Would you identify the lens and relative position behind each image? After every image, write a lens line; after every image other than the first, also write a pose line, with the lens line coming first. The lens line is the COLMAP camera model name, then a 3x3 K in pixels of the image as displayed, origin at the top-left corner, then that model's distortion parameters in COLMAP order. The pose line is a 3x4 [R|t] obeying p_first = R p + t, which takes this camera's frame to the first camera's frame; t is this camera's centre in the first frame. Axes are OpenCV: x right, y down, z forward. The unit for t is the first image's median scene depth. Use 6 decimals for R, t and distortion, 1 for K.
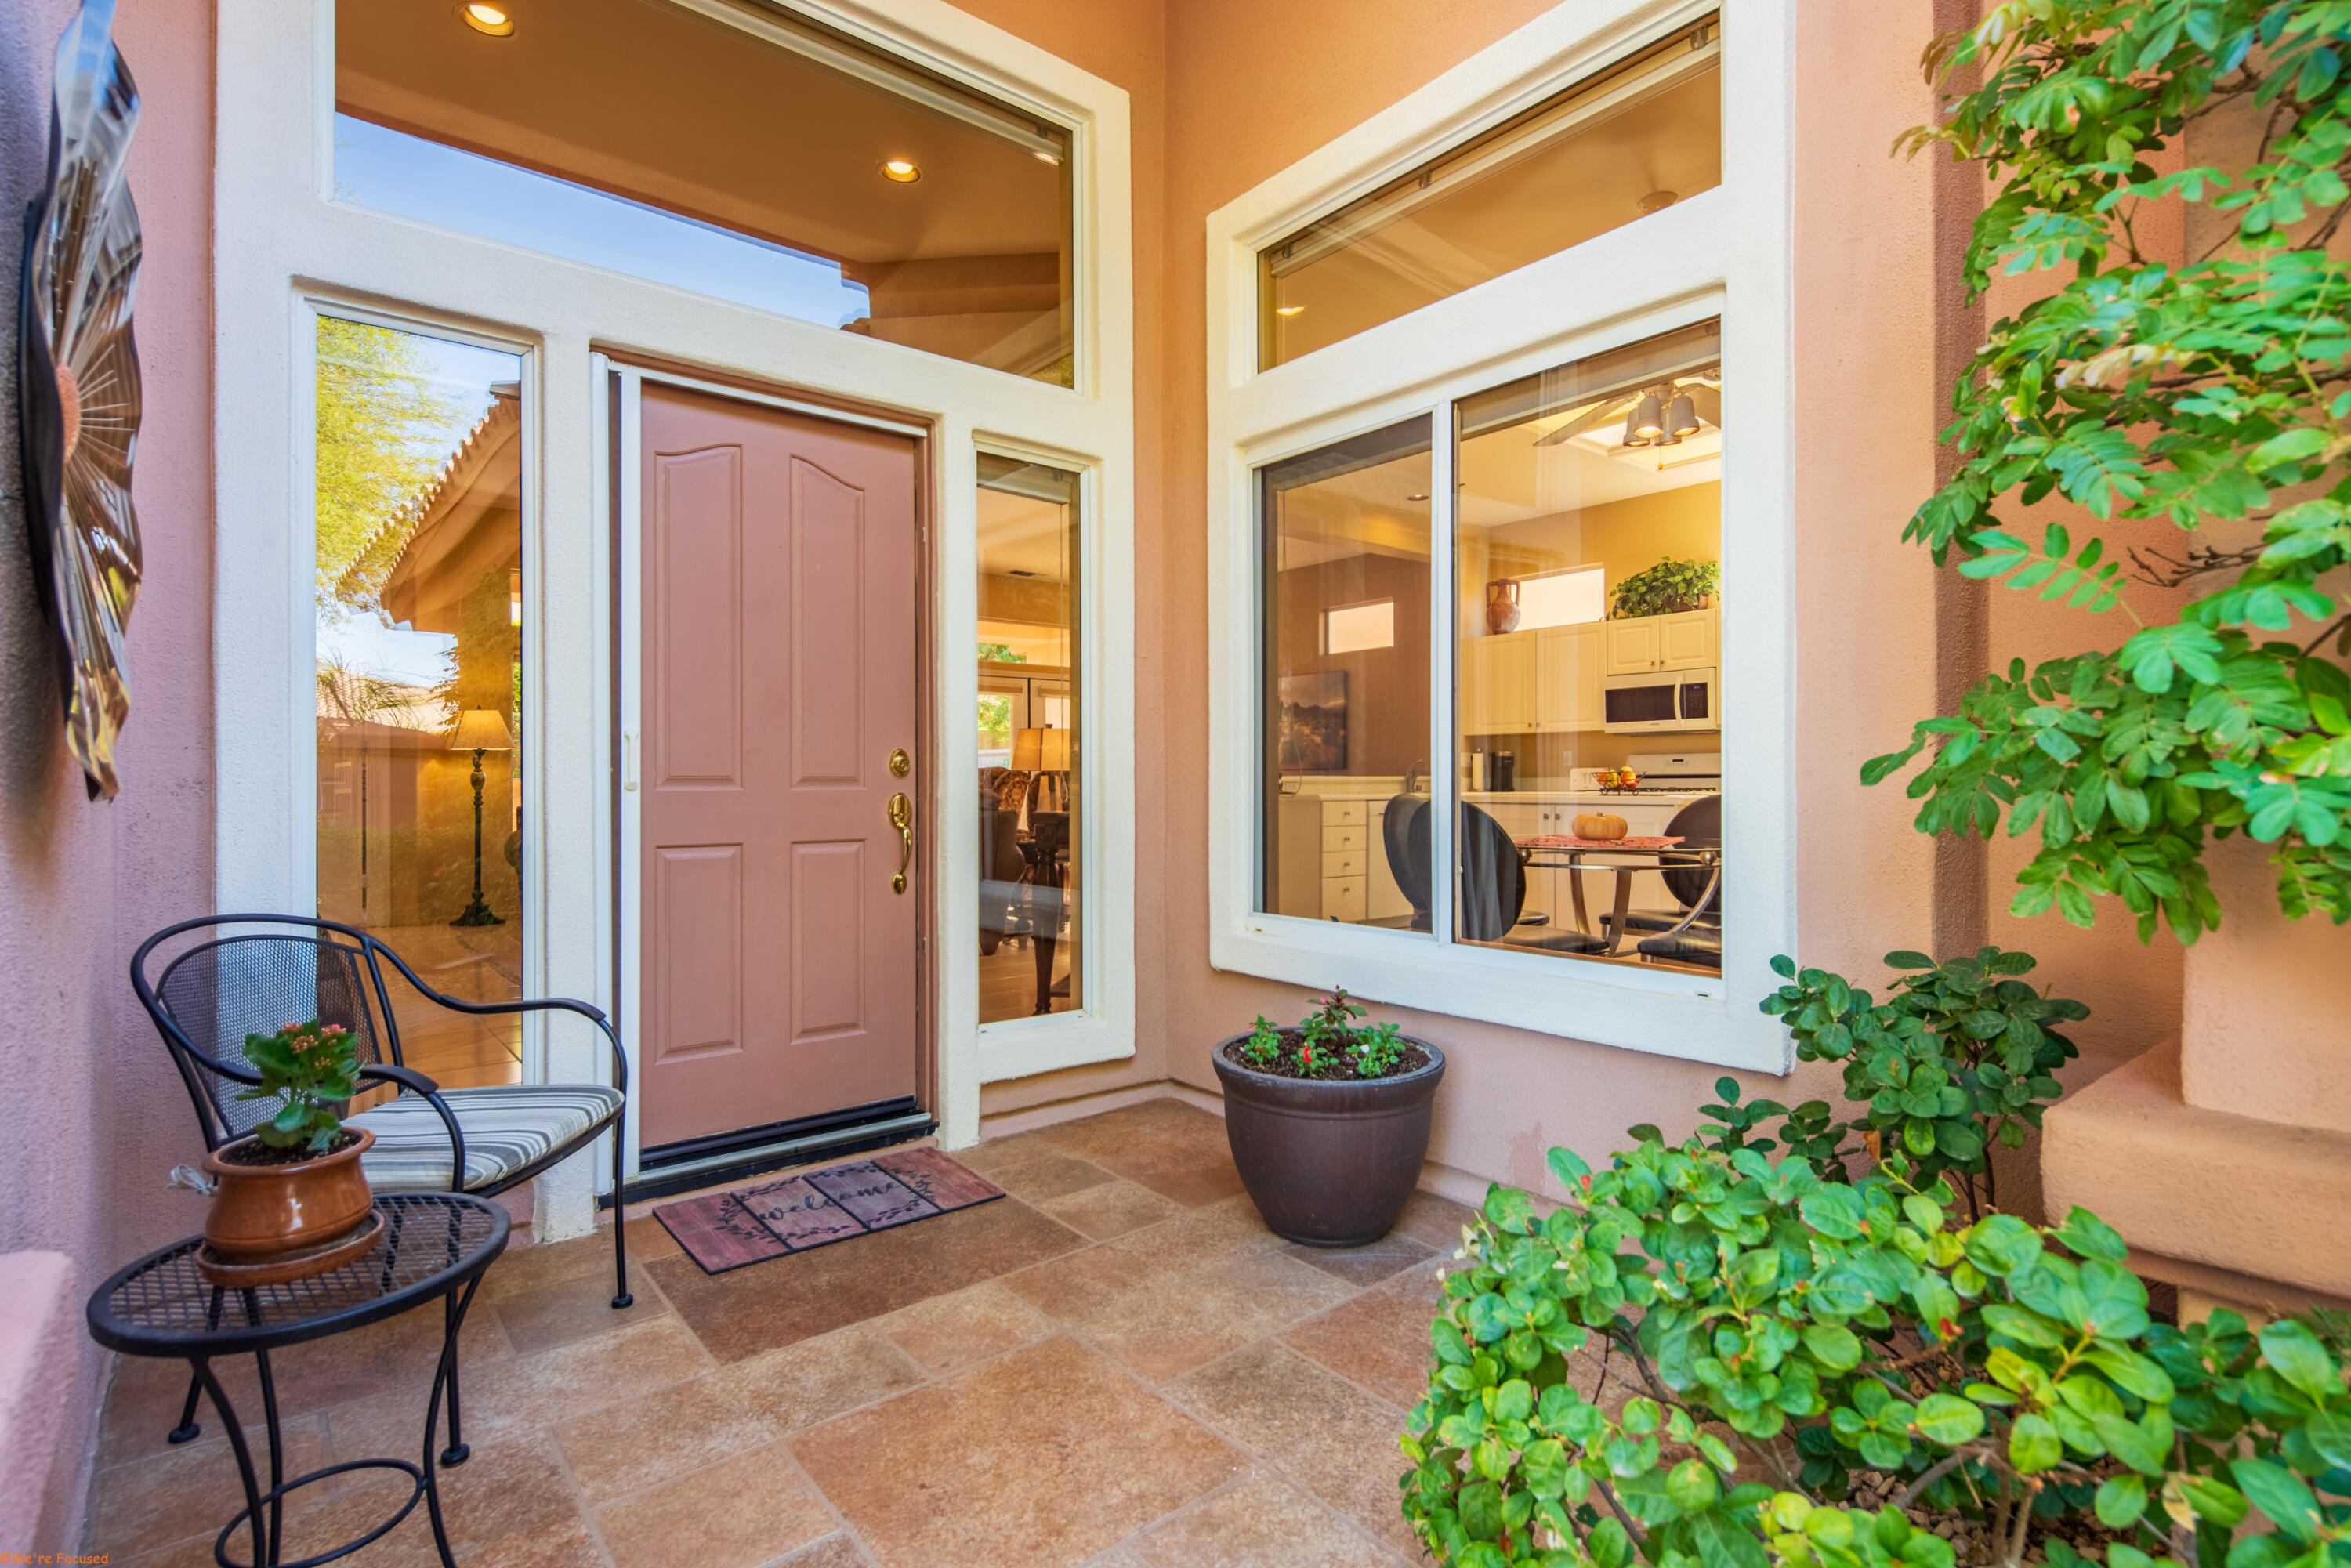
lens RADIAL K [[1133.1, 0, 1175.5], [0, 1133.1, 784.0], [0, 0, 1]] dist [0.000031, -0.000059]
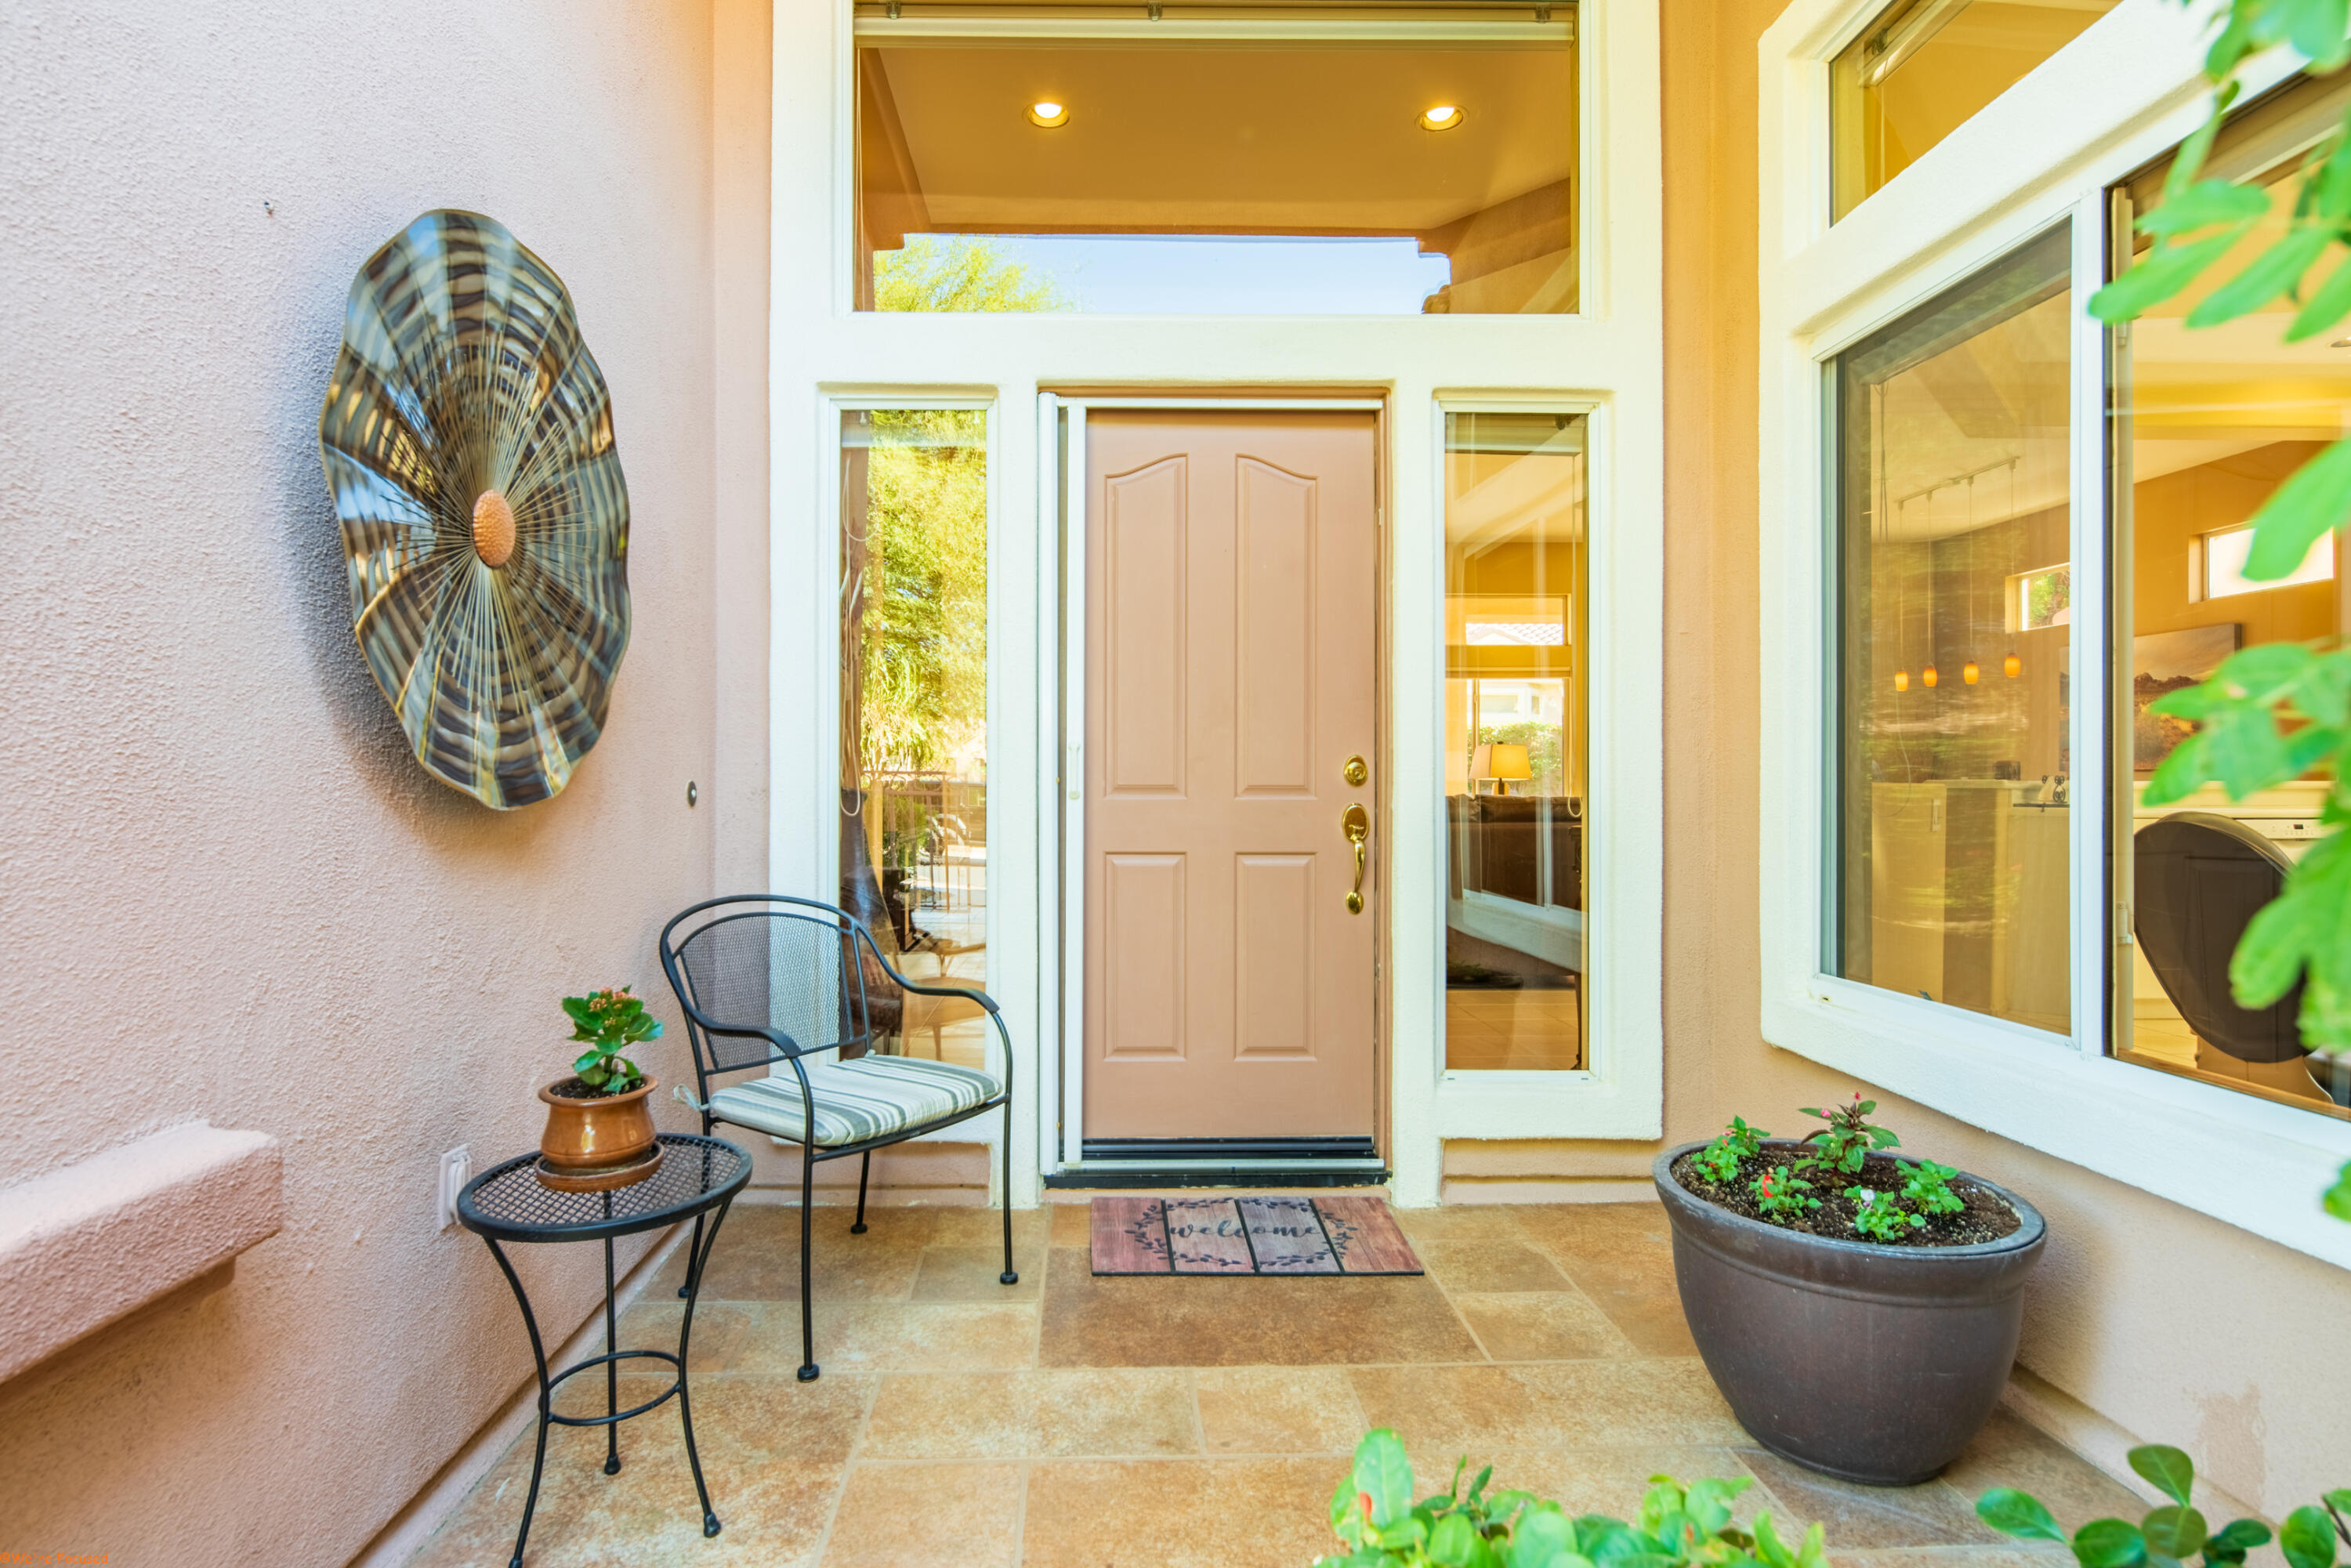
lens RADIAL K [[1176.0, 0, 1109.5], [0, 1176.0, 785.8], [0, 0, 1]] dist [0.003592, -0.007047]
pose [[0.779457, 0.002860, -0.626450, 0.217483], [-0.003001, 0.999995, 0.000832, -0.007050], [0.626449, 0.001232, 0.779461, 0.150492]]
